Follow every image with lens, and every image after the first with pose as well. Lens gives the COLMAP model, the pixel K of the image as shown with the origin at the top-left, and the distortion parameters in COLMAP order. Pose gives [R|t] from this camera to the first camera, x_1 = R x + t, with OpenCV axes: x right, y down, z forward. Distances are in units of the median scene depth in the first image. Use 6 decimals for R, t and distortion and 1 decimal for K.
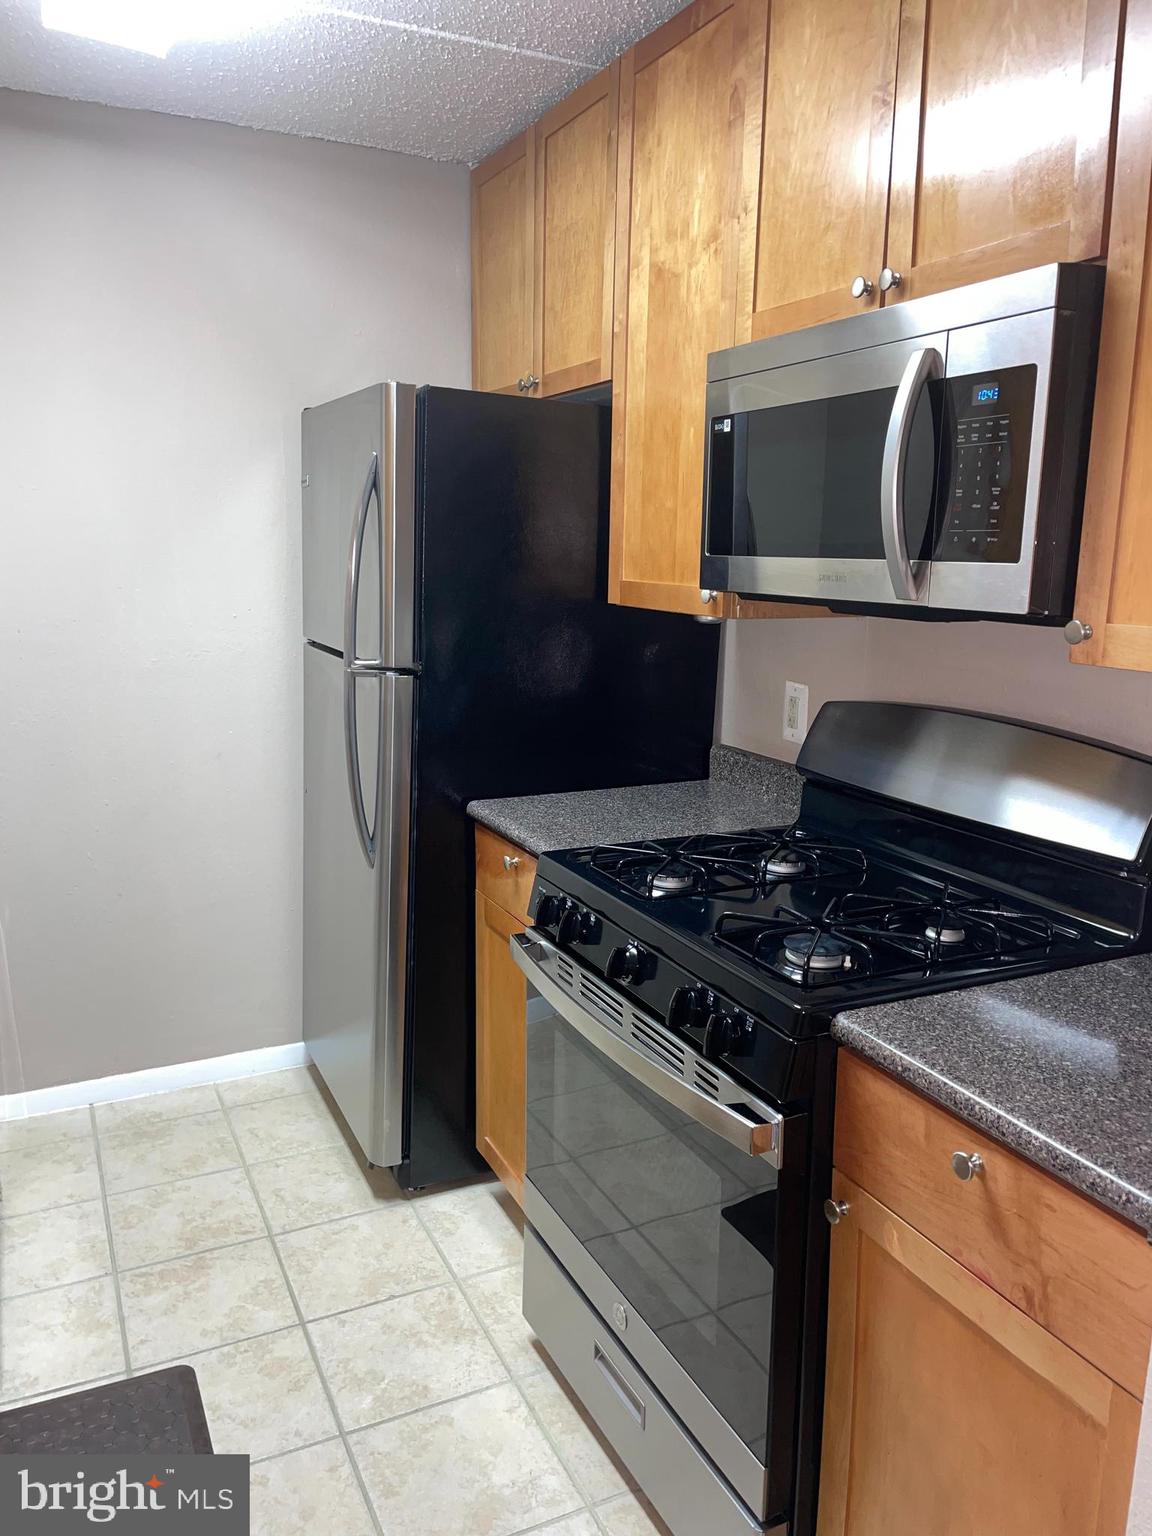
lens RADIAL K [[1170.4, 0, 576.0], [0, 1170.4, 768.0], [0, 0, 1]] dist [0.082320, -0.100899]
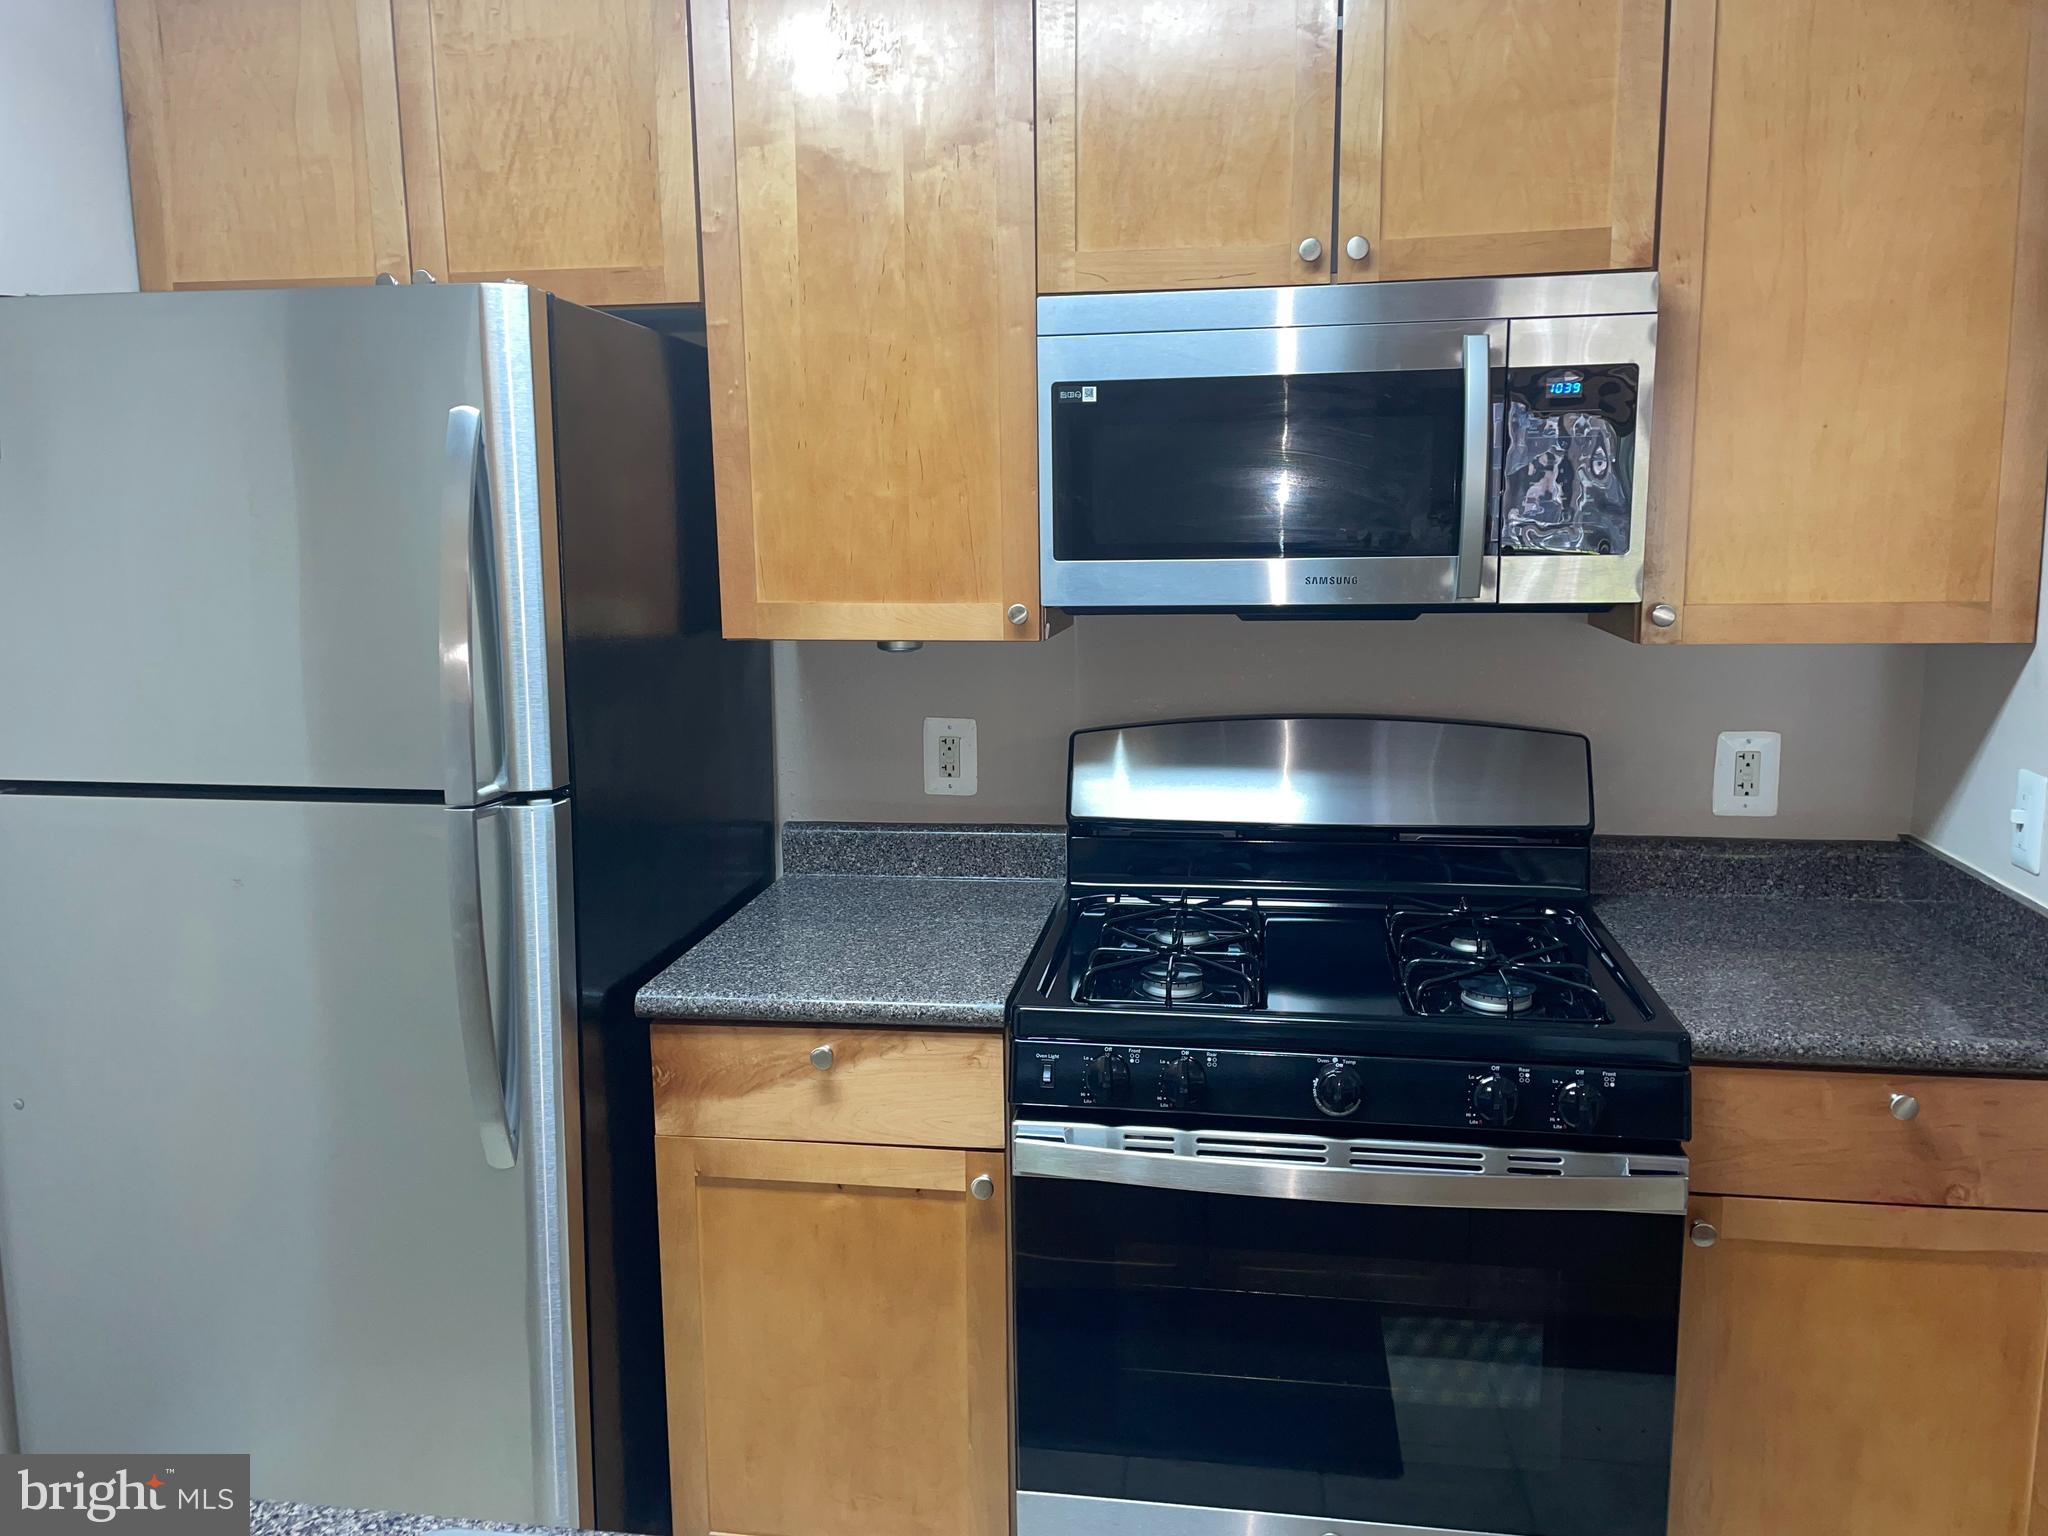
lens RADIAL K [[1560.5, 0, 994.6], [0, 1560.5, 752.0], [0, 0, 1]] dist [0.082320, -0.100899]
pose [[0.570359, -0.156228, 0.806402, -0.641615], [0.178538, 0.981853, 0.063941, -0.114715], [-0.801757, 0.107504, 0.587901, 0.394416]]
